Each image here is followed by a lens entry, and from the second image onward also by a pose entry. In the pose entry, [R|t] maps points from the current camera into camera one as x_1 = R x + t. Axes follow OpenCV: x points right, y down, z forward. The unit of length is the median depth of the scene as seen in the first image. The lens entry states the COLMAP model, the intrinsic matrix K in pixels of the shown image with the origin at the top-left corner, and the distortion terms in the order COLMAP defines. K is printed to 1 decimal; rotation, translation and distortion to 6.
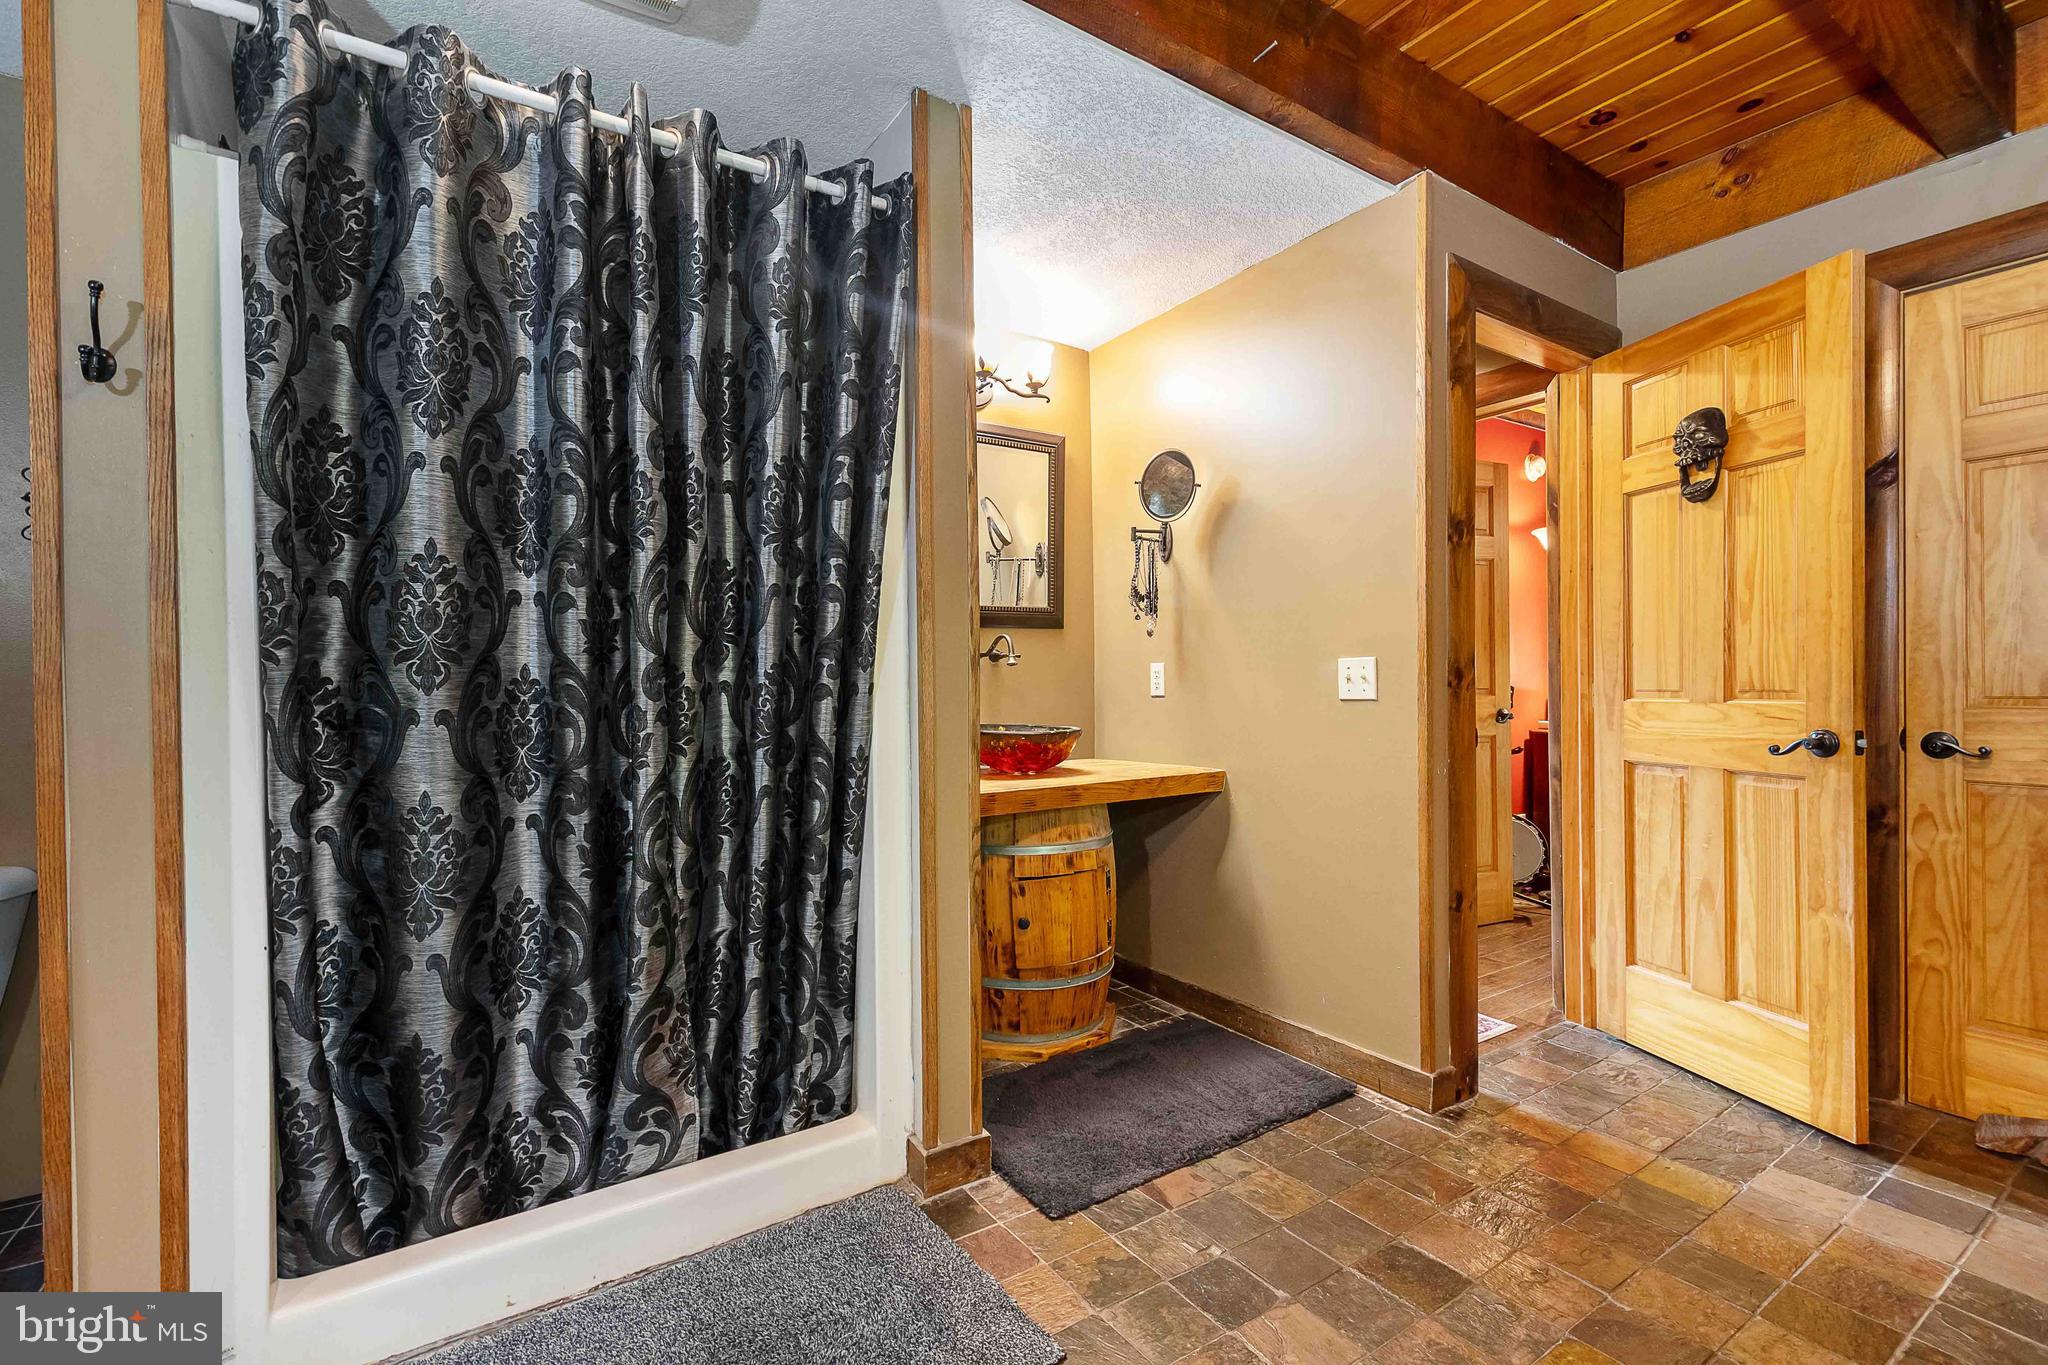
lens RADIAL K [[888.0, 0, 1018.4], [0, 888.0, 679.7], [0, 0, 1]] dist [0.009482, -0.004338]
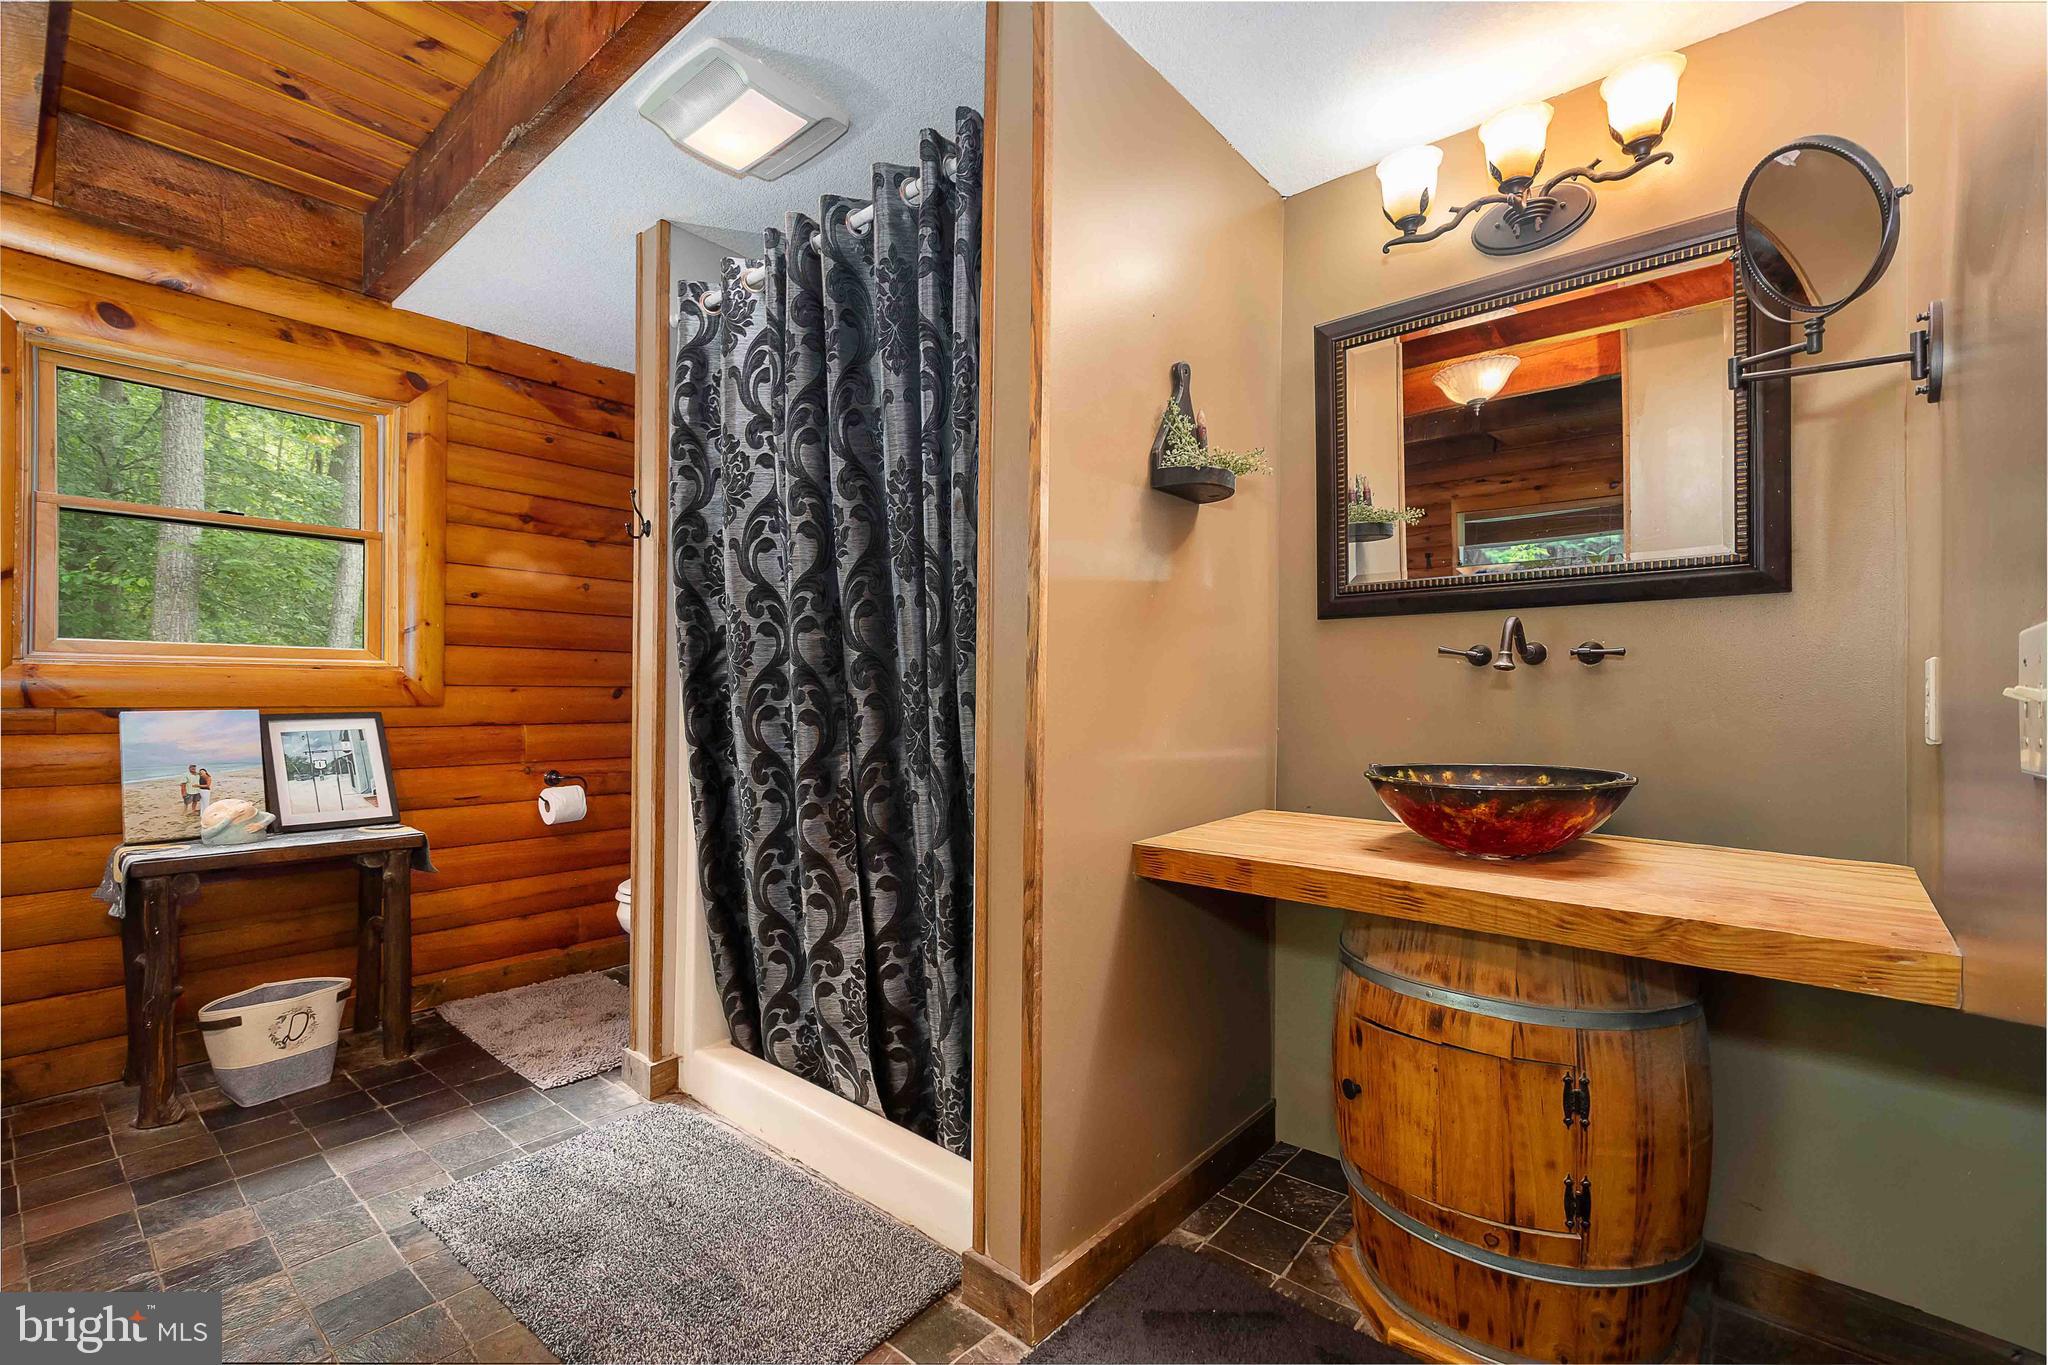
lens RADIAL K [[888.0, 0, 987.2], [0, 888.0, 692.6], [0, 0, 1]] dist [0.009482, -0.004338]
pose [[0.255424, 0.004559, -0.966818, 0.524472], [-0.011819, 0.999929, 0.001592, 0.001925], [0.966757, 0.011020, 0.255459, 0.583744]]
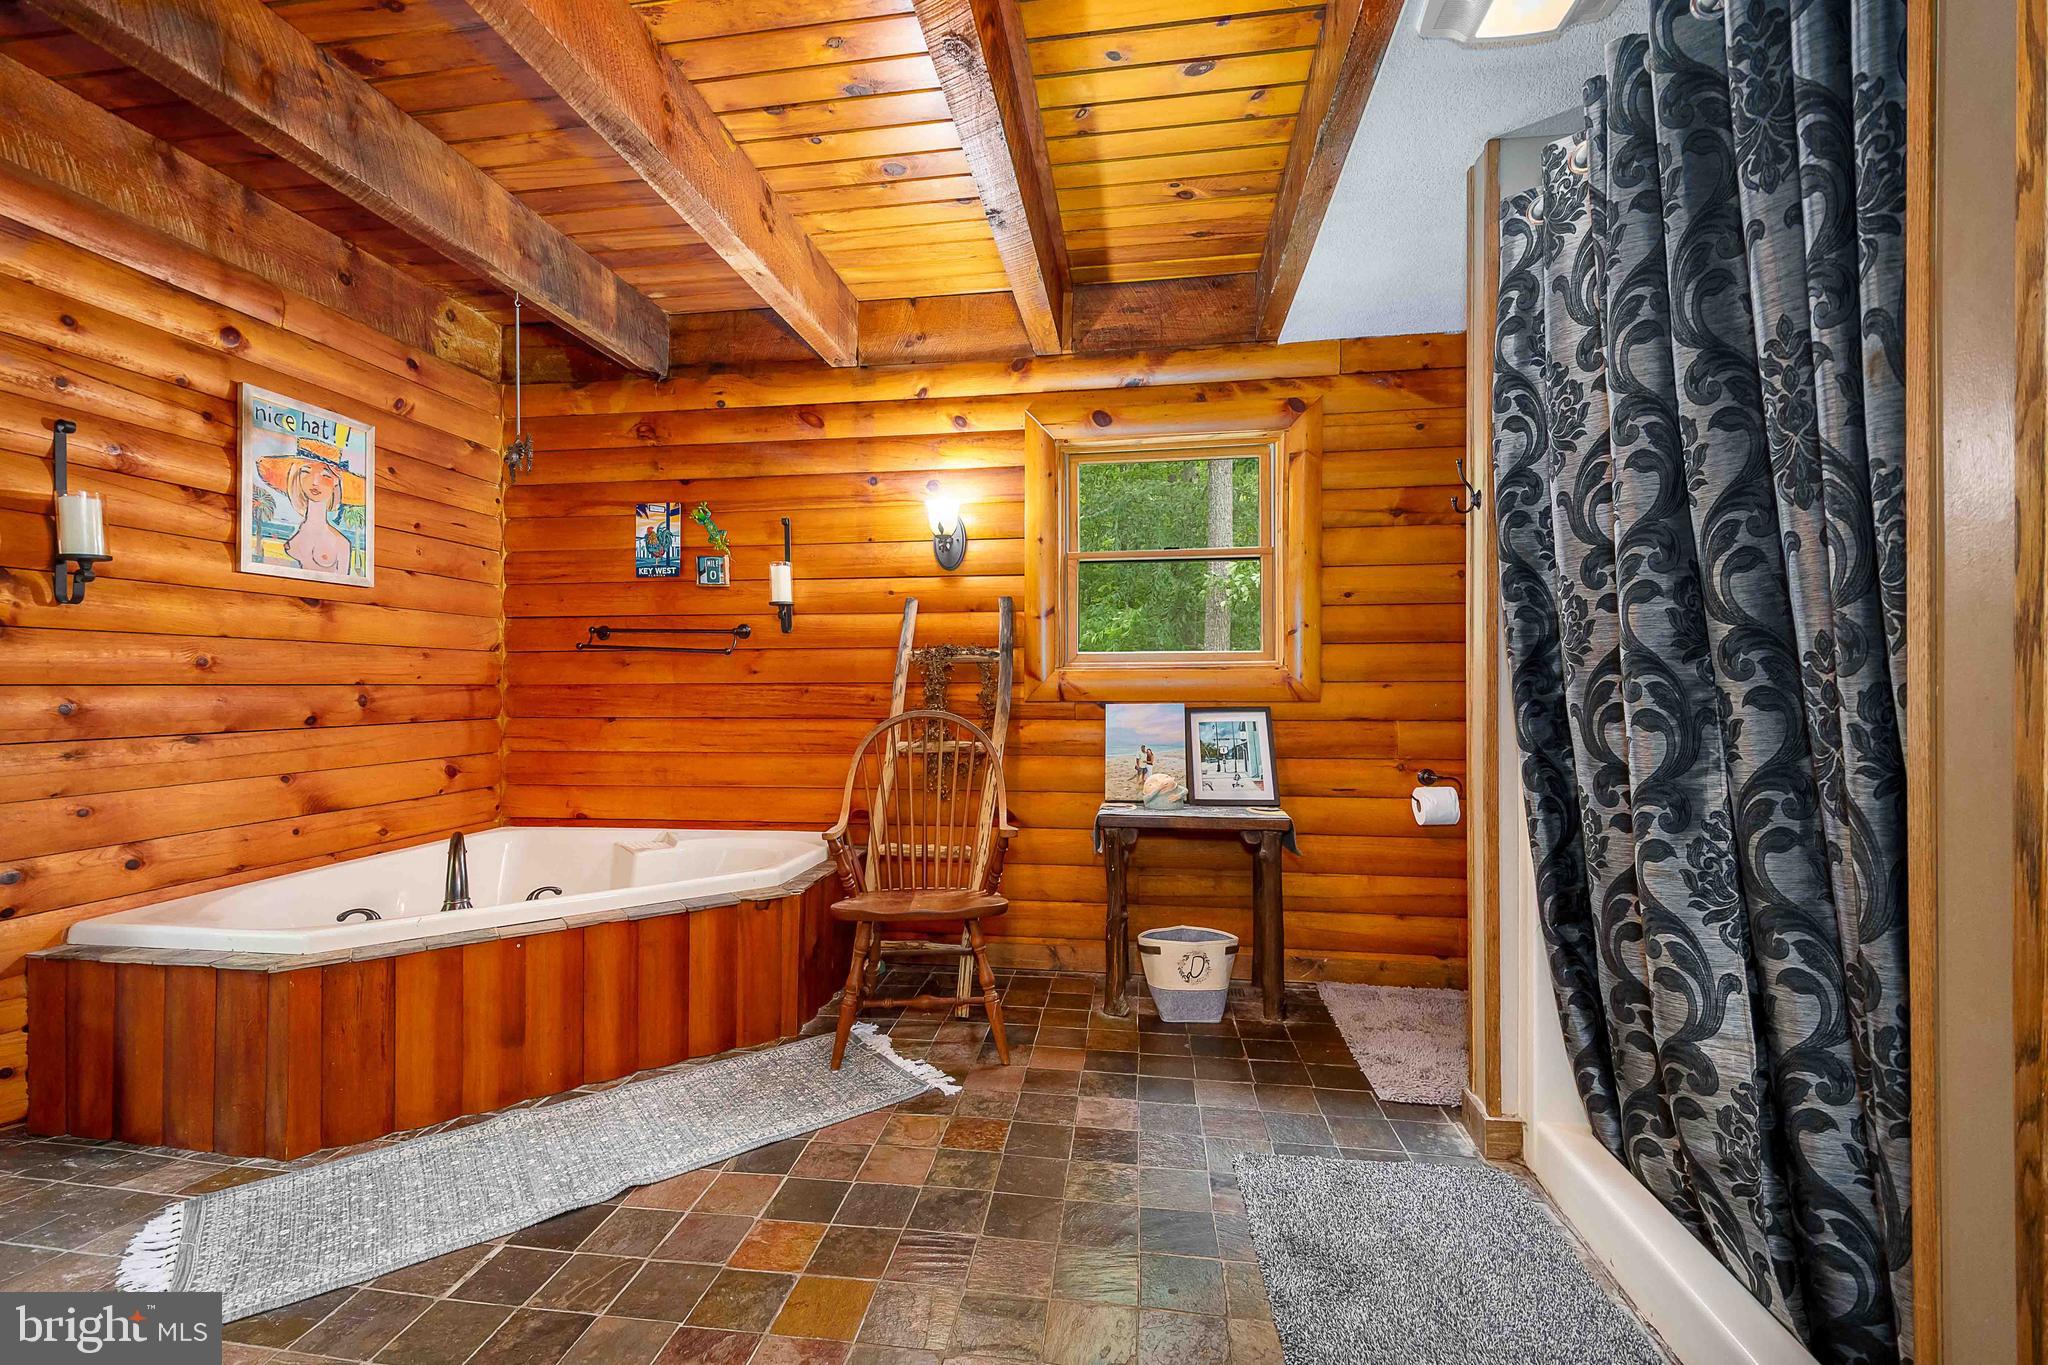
lens RADIAL K [[888.0, 0, 1016.1], [0, 888.0, 681.1], [0, 0, 1]] dist [0.009482, -0.004338]
pose [[-0.673622, 0.000894, -0.739076, 0.419714], [0.002419, 0.999997, -0.000996, 0.001744], [0.739072, -0.002459, -0.673622, 0.713726]]
